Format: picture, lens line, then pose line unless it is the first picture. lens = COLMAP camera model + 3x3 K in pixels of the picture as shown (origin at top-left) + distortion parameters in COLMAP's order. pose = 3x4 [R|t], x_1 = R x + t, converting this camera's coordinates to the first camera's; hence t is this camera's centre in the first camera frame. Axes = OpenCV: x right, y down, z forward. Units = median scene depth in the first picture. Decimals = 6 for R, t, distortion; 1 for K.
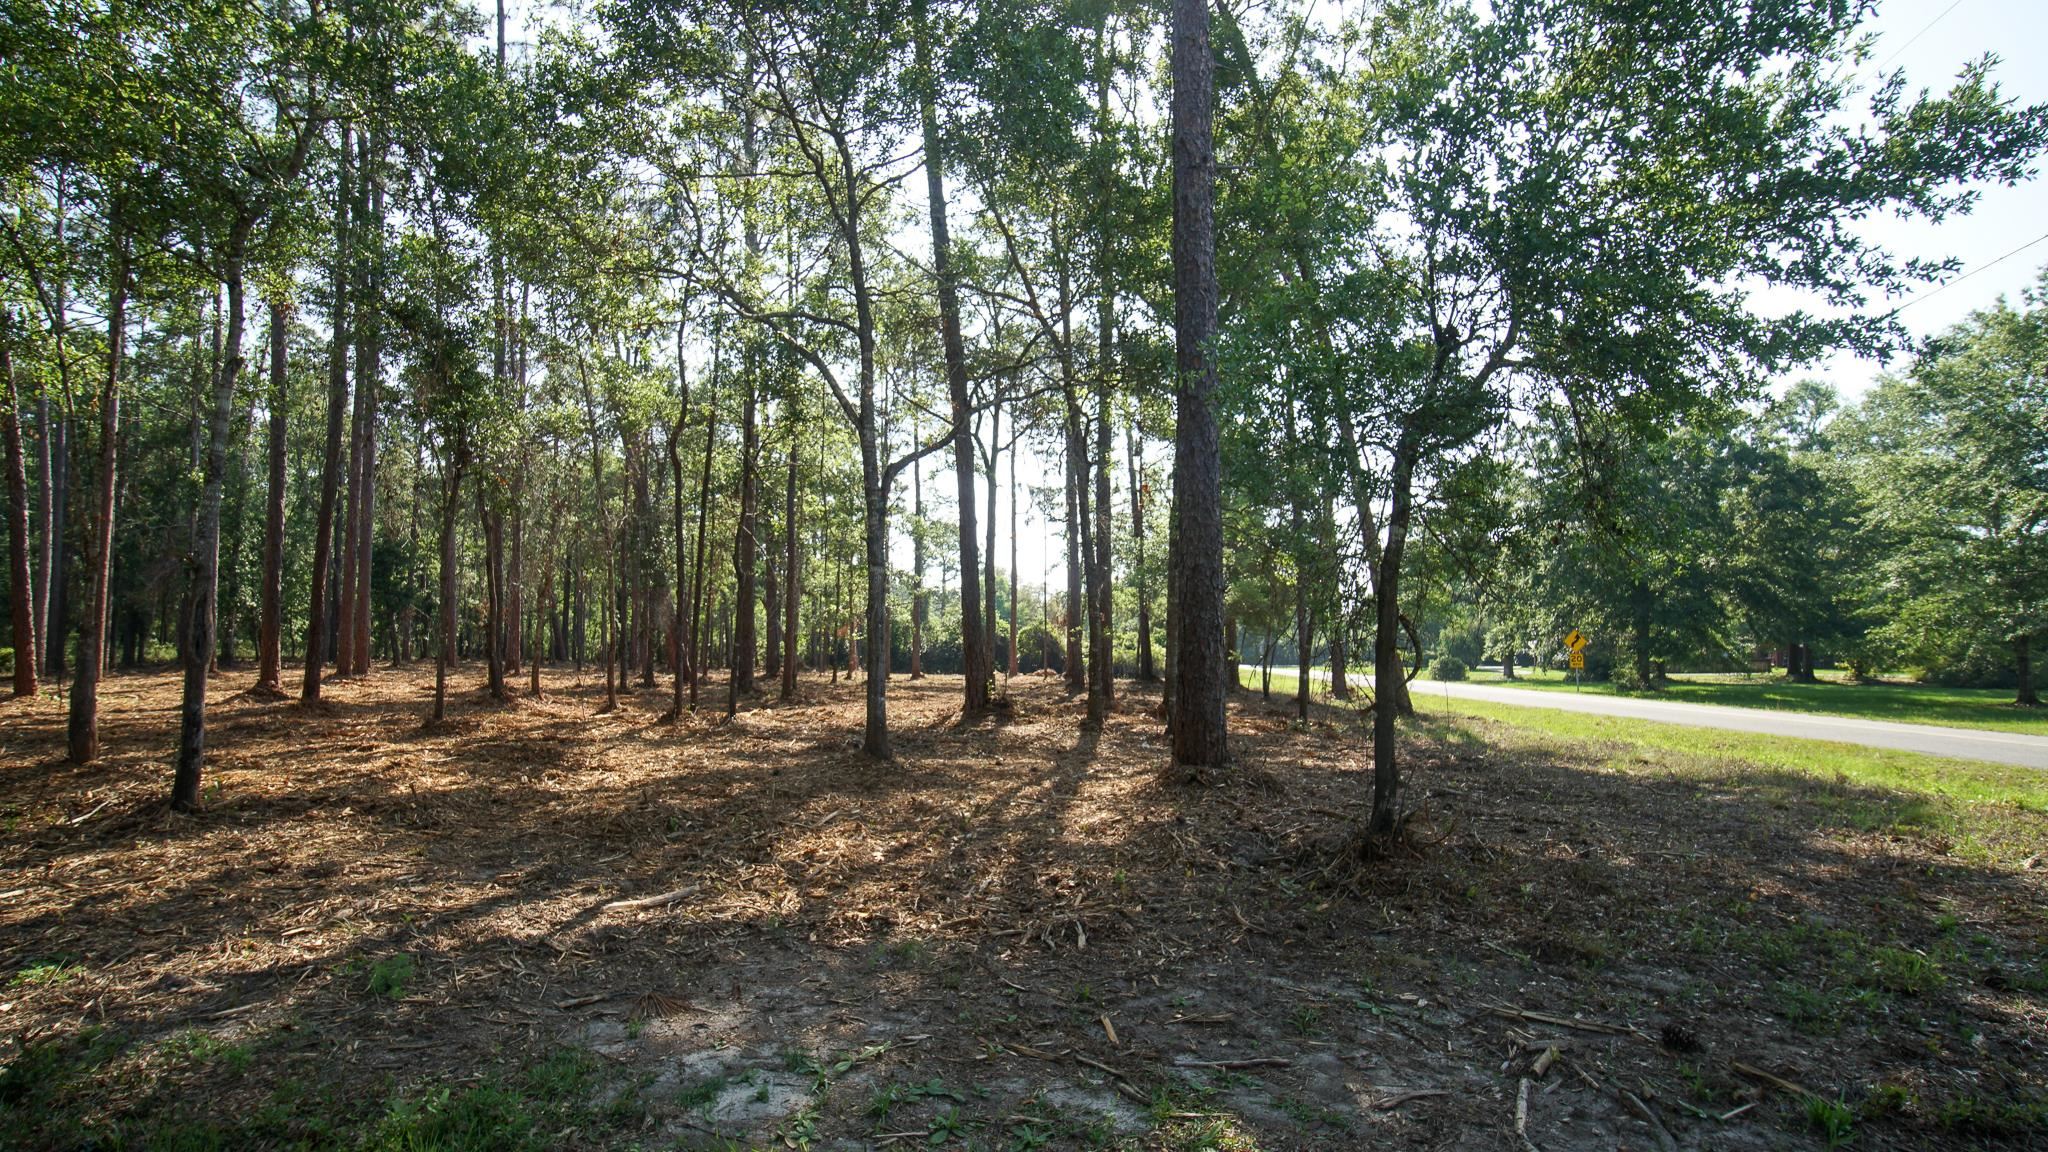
lens RADIAL K [[948.6, 0, 996.8], [0, 948.6, 562.2], [0, 0, 1]] dist [-0.060289, 0.024831]
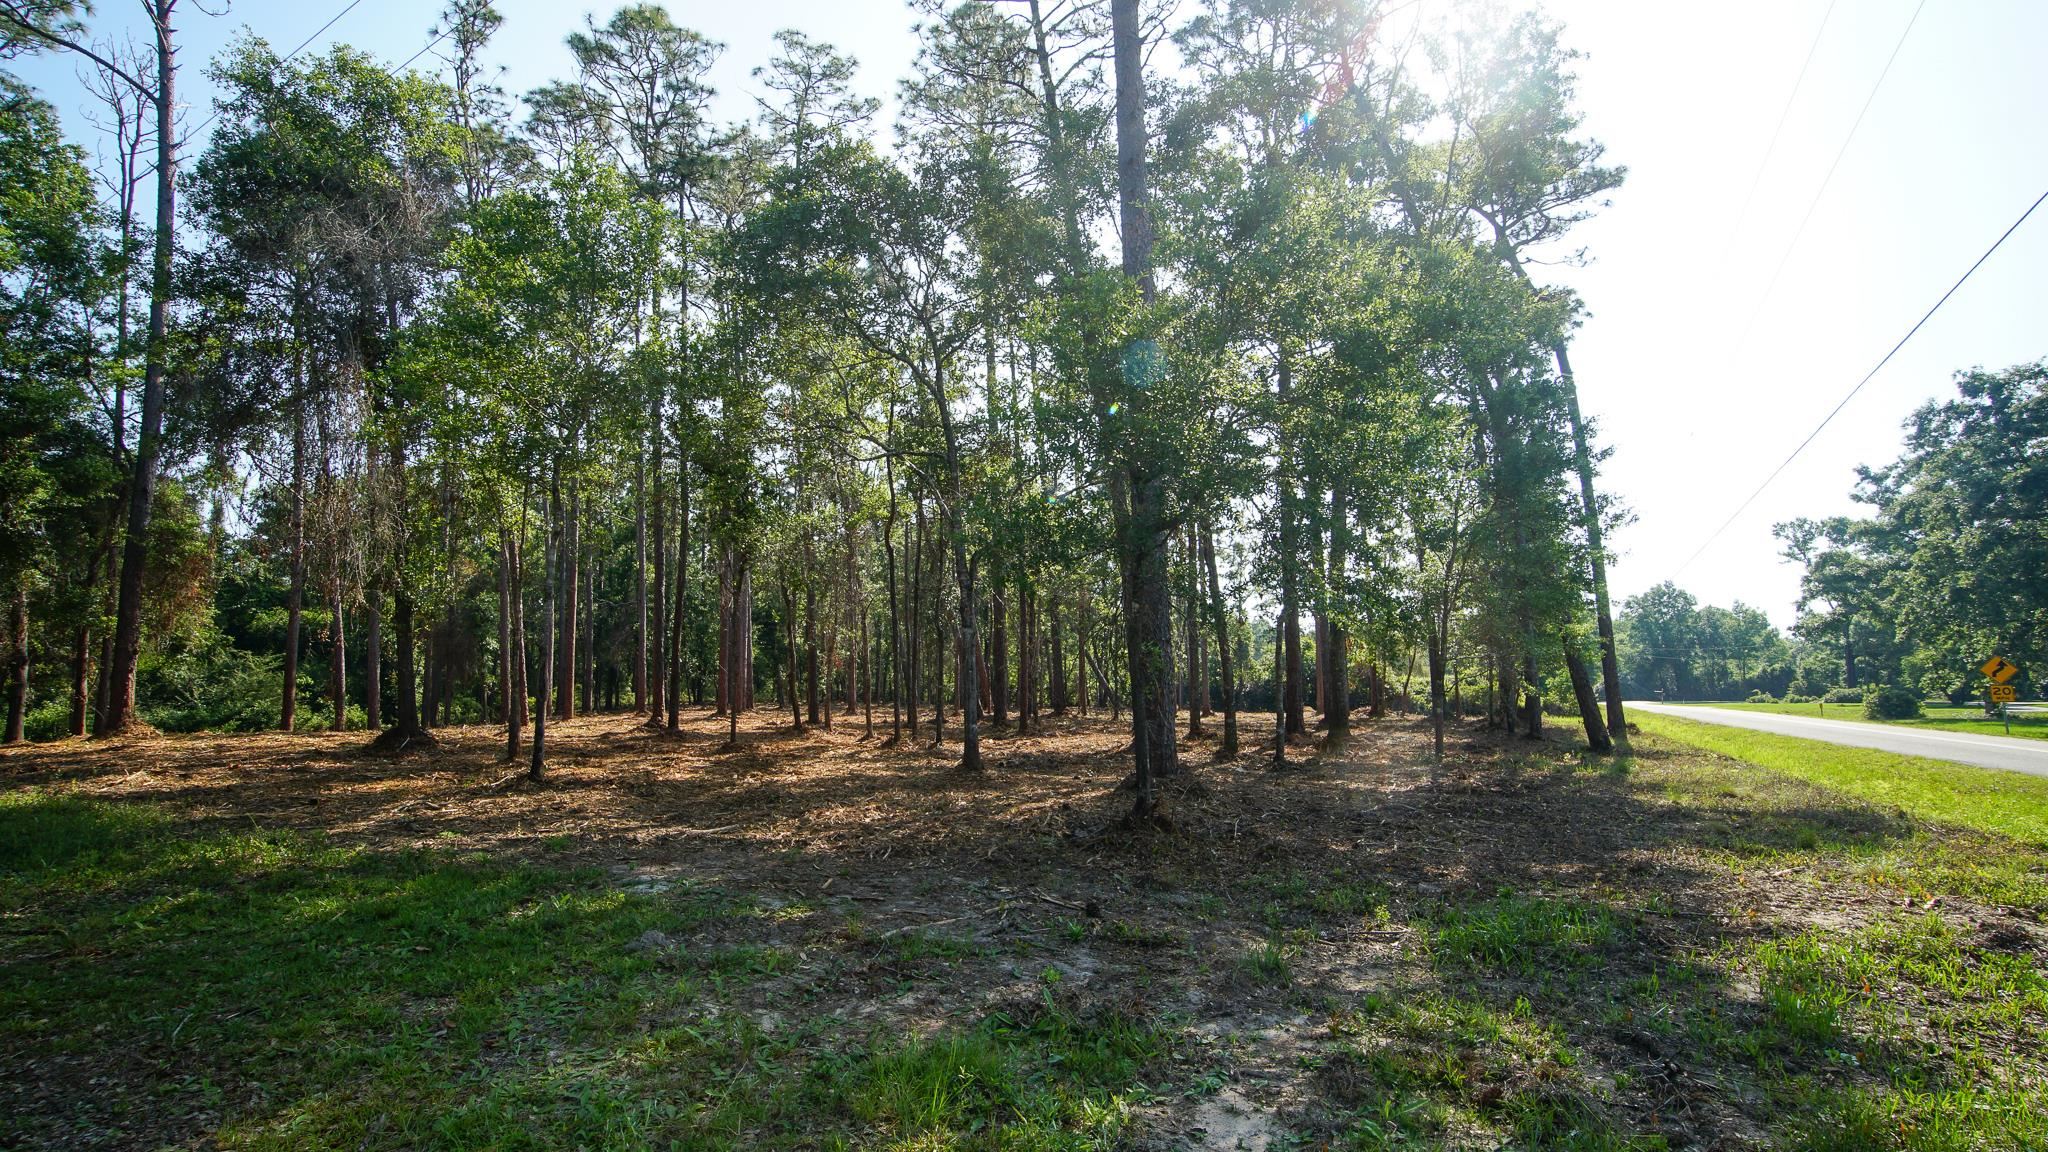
lens RADIAL K [[948.6, 0, 1006.4], [0, 948.6, 573.5], [0, 0, 1]] dist [-0.060289, 0.024831]
pose [[0.930297, -0.054434, -0.362747, 0.302394], [0.043363, 0.998313, -0.038601, -0.014943], [0.364236, 0.020181, 0.931088, -0.180956]]
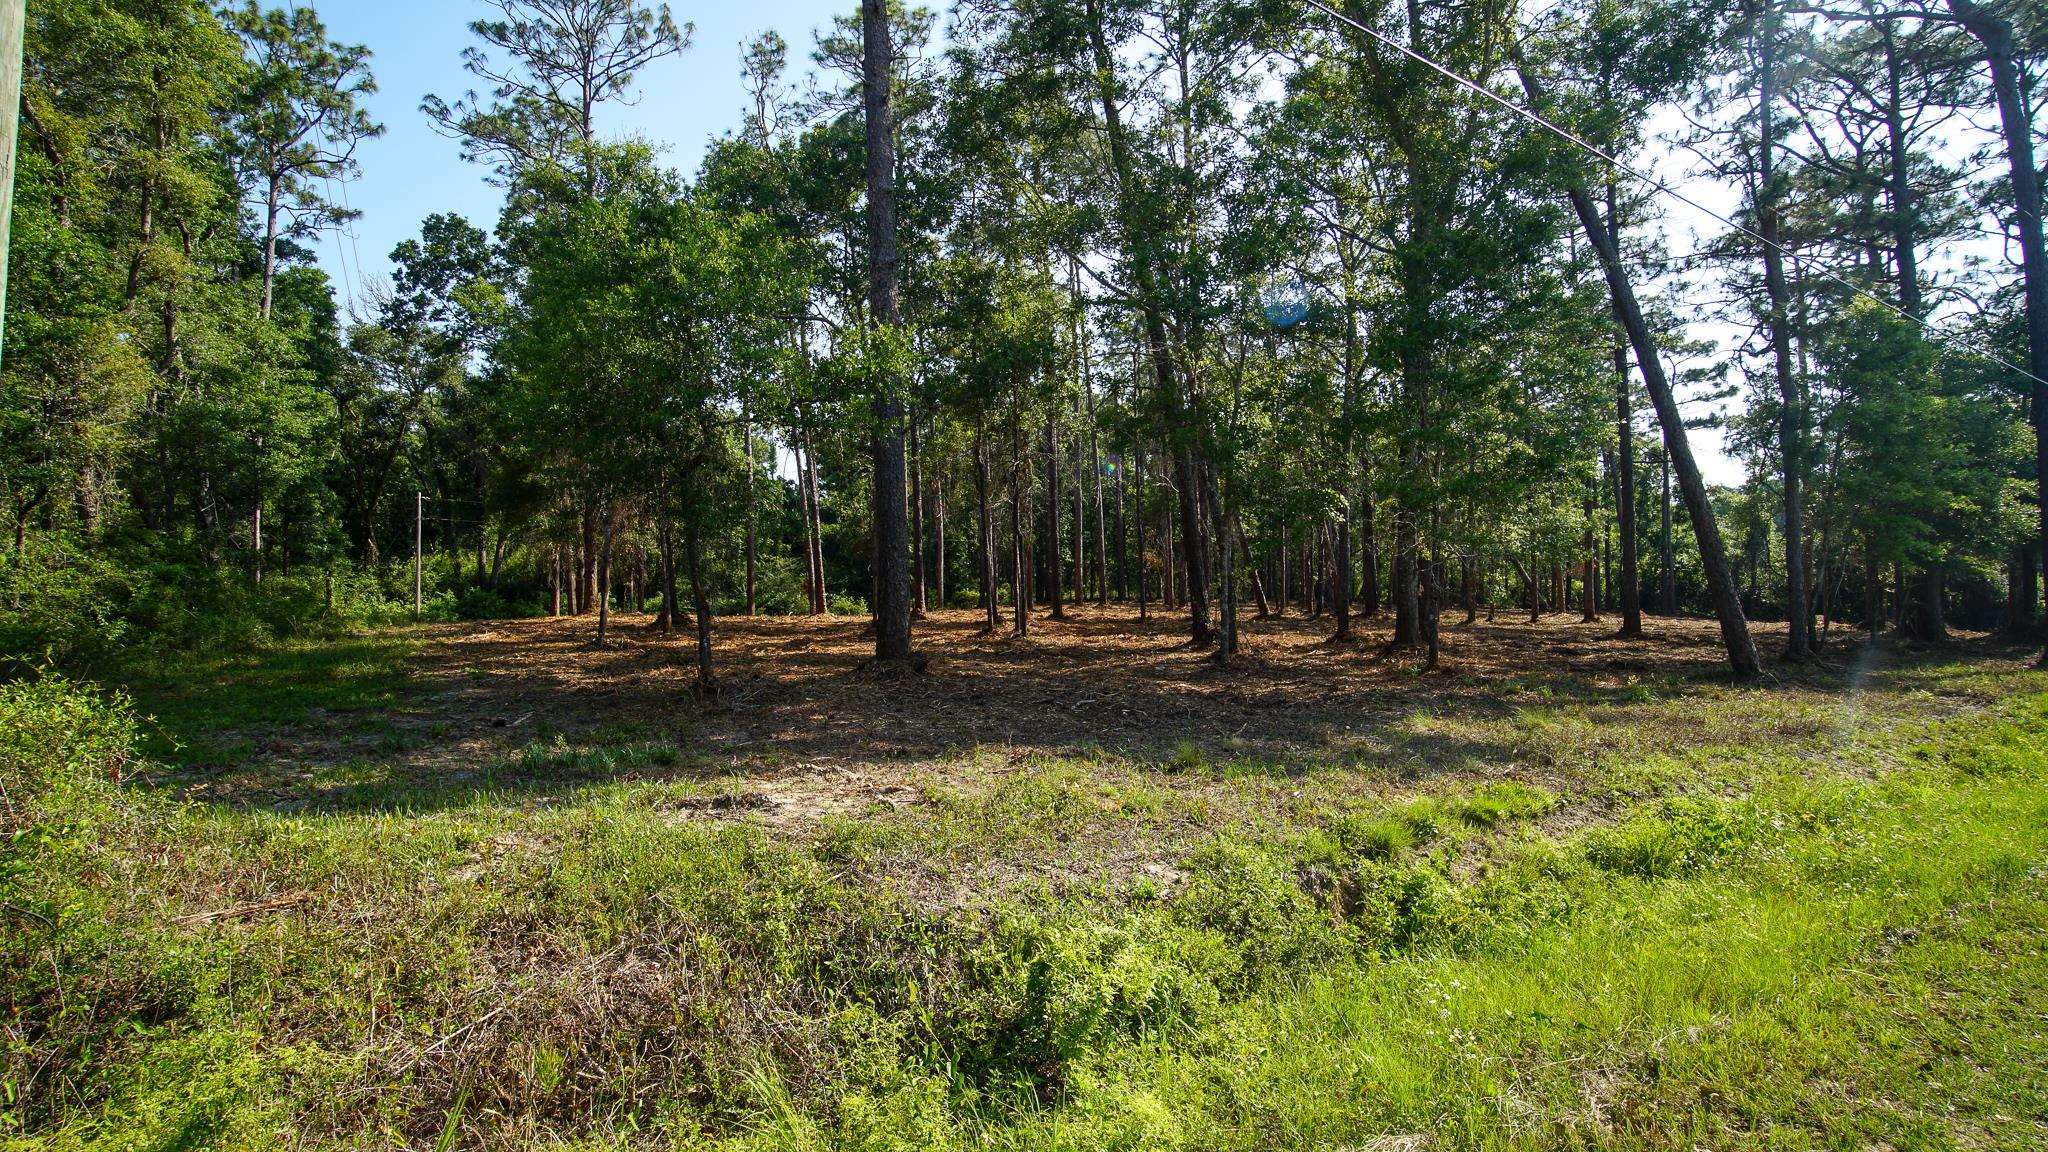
lens RADIAL K [[948.6, 0, 1004.3], [0, 948.6, 571.5], [0, 0, 1]] dist [-0.060289, 0.024831]
pose [[0.589427, -0.012500, -0.807725, 0.918333], [0.072329, 0.996681, 0.037357, 0.002675], [0.804577, -0.080441, 0.588375, 0.136309]]
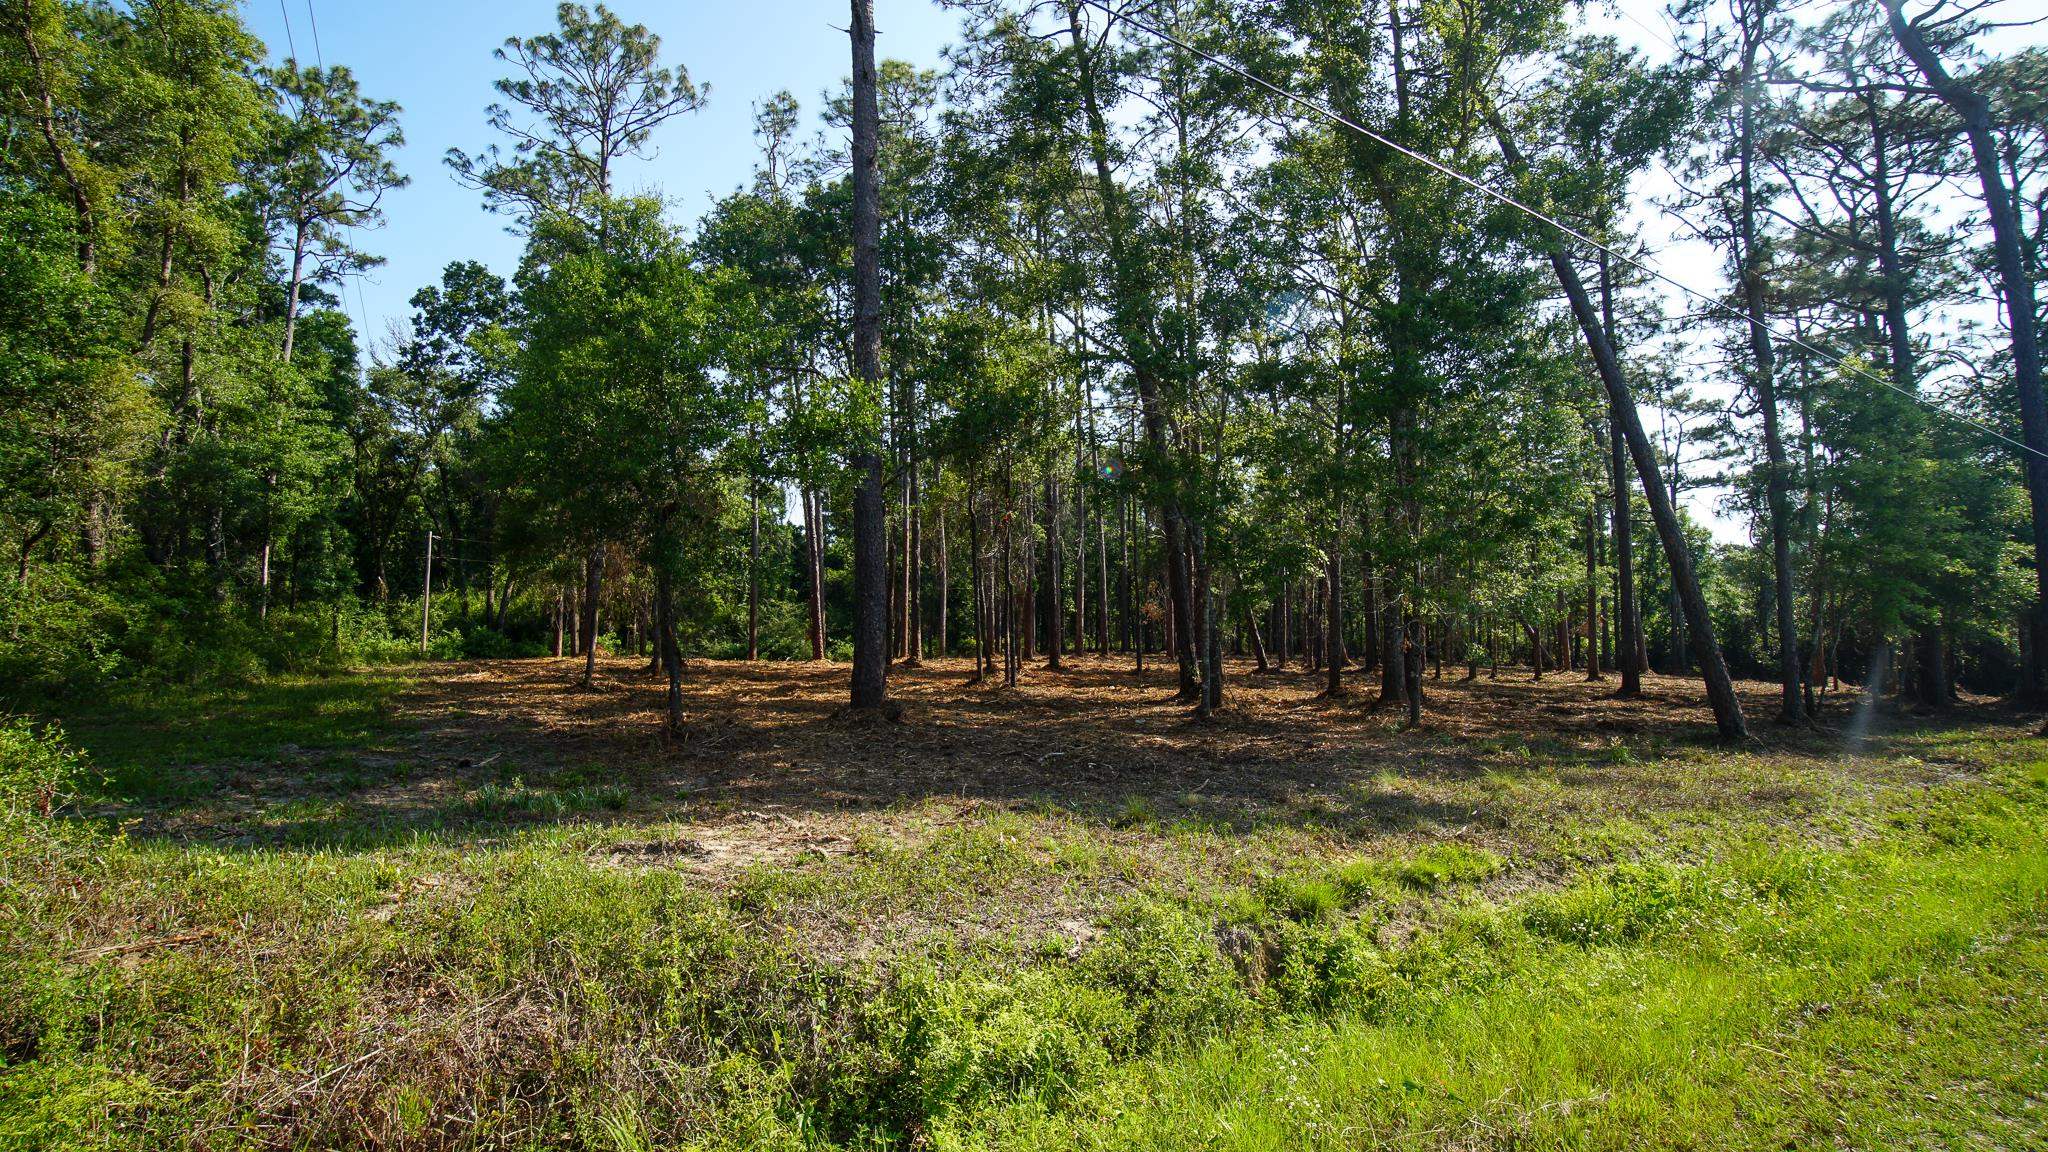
lens RADIAL K [[948.6, 0, 1001.8], [0, 948.6, 570.4], [0, 0, 1]] dist [-0.060289, 0.024831]
pose [[0.578173, -0.045214, -0.814661, 0.942548], [0.056093, 0.998304, -0.015597, 0.002569], [0.813984, -0.036679, 0.579728, 0.160372]]
